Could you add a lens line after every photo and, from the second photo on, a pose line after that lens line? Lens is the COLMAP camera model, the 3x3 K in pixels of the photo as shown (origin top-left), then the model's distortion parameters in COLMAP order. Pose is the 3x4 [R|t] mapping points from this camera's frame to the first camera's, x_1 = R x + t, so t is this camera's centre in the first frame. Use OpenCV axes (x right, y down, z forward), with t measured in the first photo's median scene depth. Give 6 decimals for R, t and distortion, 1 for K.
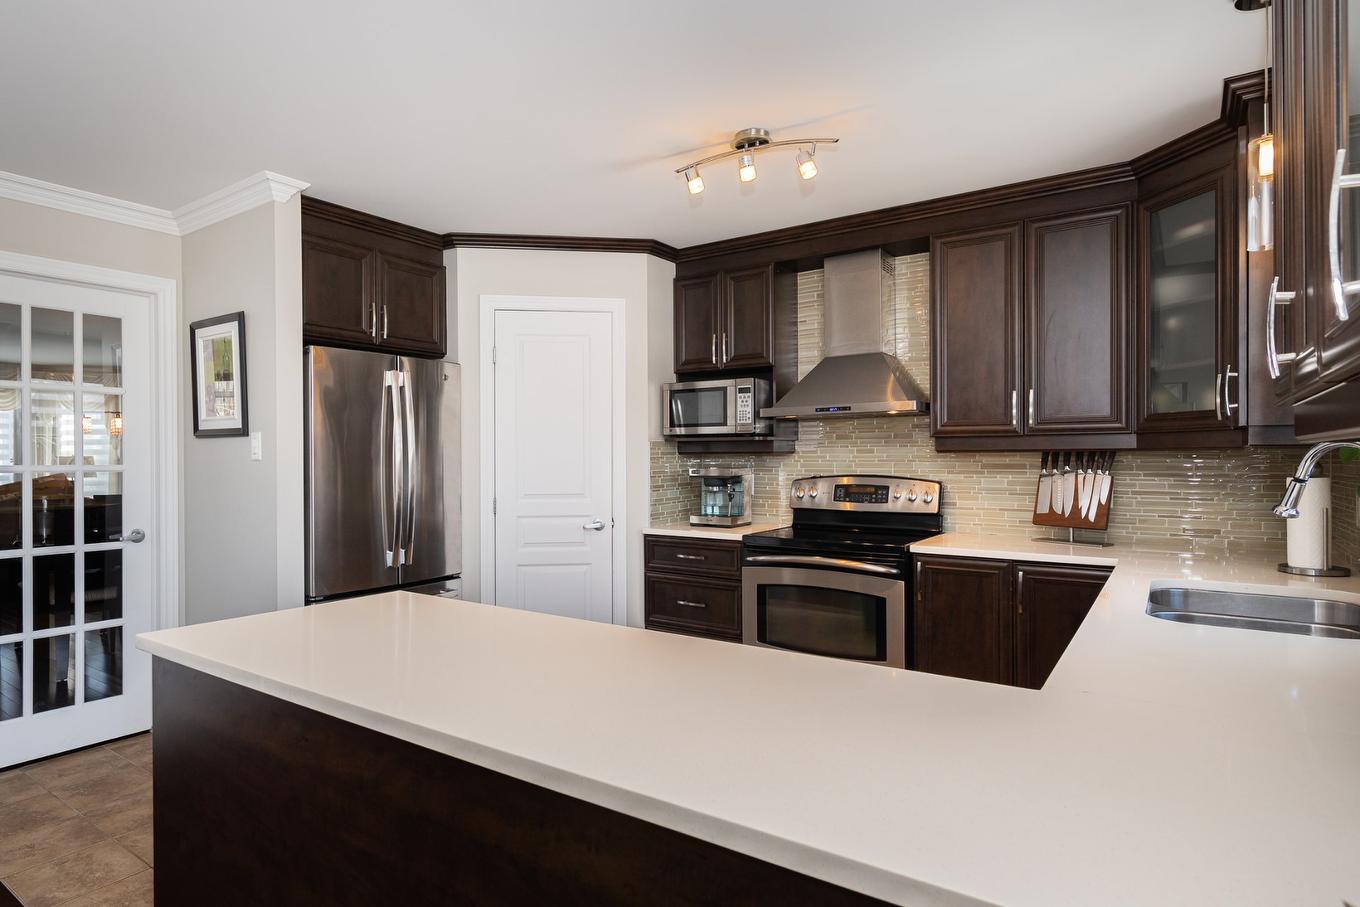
lens RADIAL K [[733.1, 0, 671.8], [0, 733.1, 459.2], [0, 0, 1]] dist [0.007214, 0.000560]
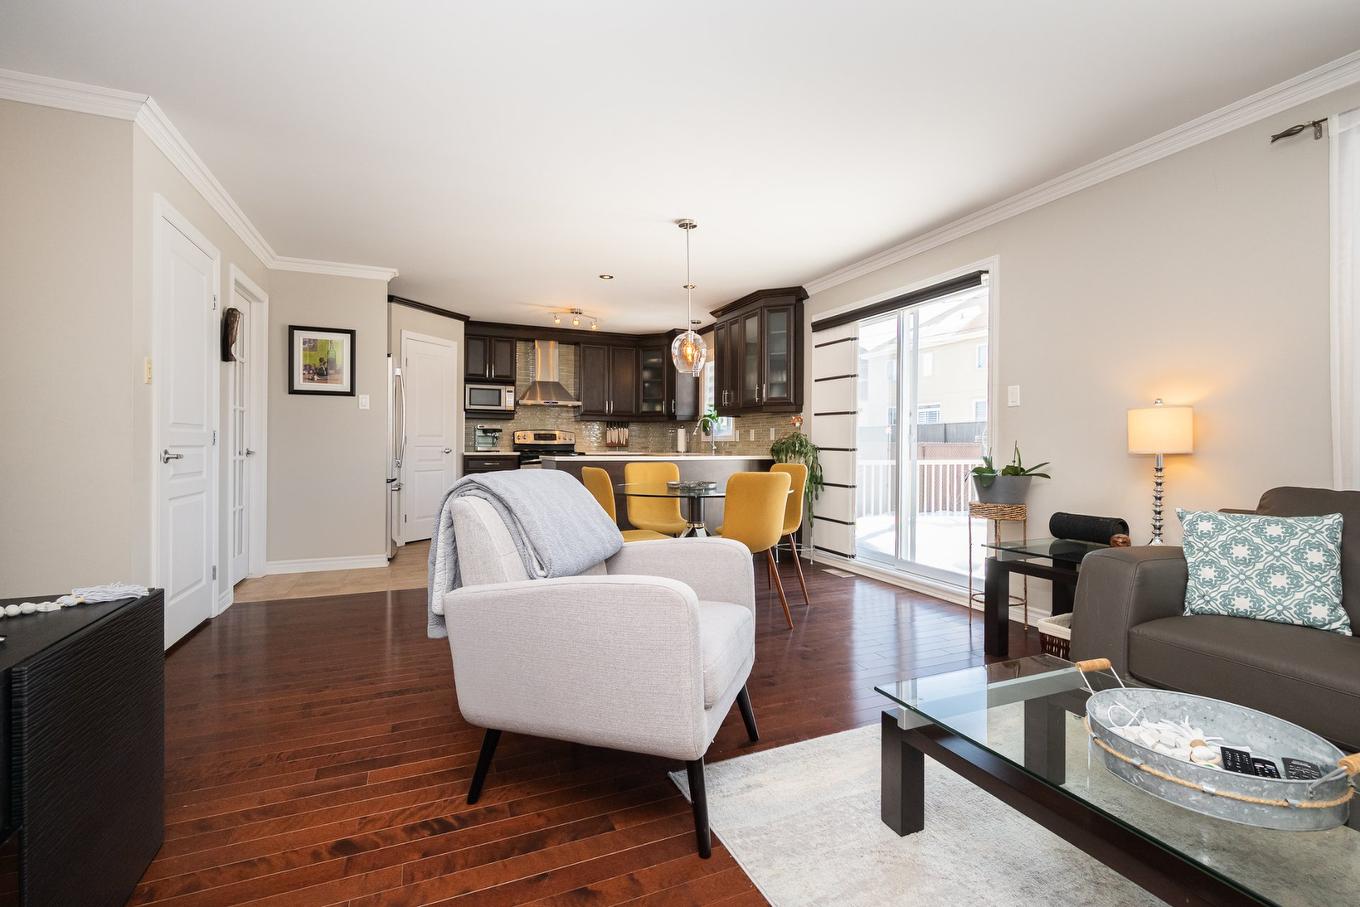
lens RADIAL K [[580.0, 0, 674.1], [0, 580.0, 447.0], [0, 0, 1]] dist [-0.003712, -0.000282]
pose [[0.532238, 0.003732, 0.846586, -1.191747], [-0.005144, 0.999986, -0.001175, 0.082053], [-0.846579, -0.003729, 0.532250, -0.420270]]
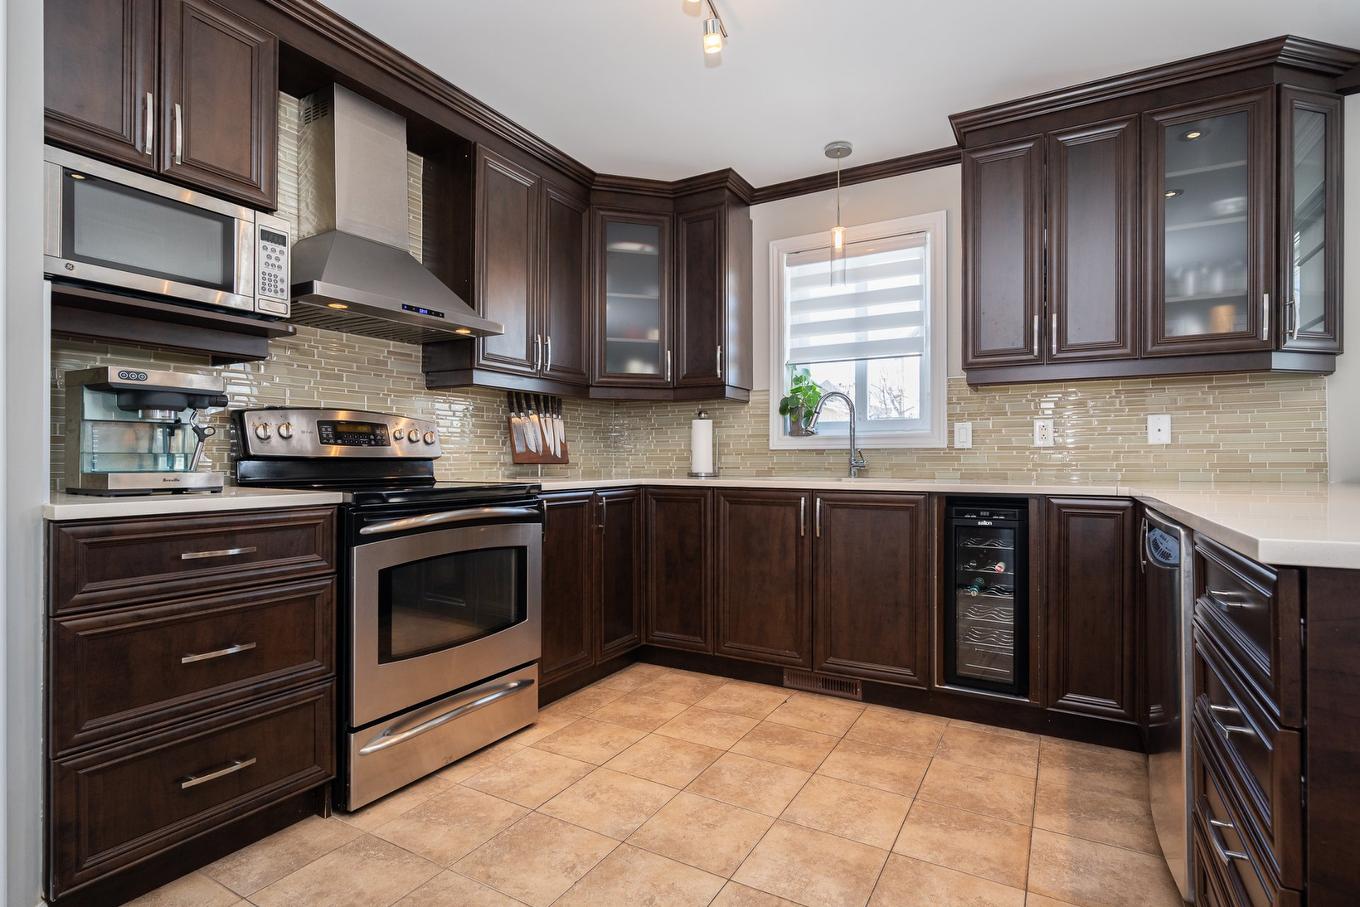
lens RADIAL K [[658.6, 0, 691.6], [0, 658.6, 453.5], [0, 0, 1]] dist [-0.014638, -0.000272]
pose [[-0.081817, 0.006792, 0.996624, -0.420899], [-0.000865, 0.999976, -0.006886, 0.072245], [-0.996647, -0.001425, -0.081809, 0.736196]]
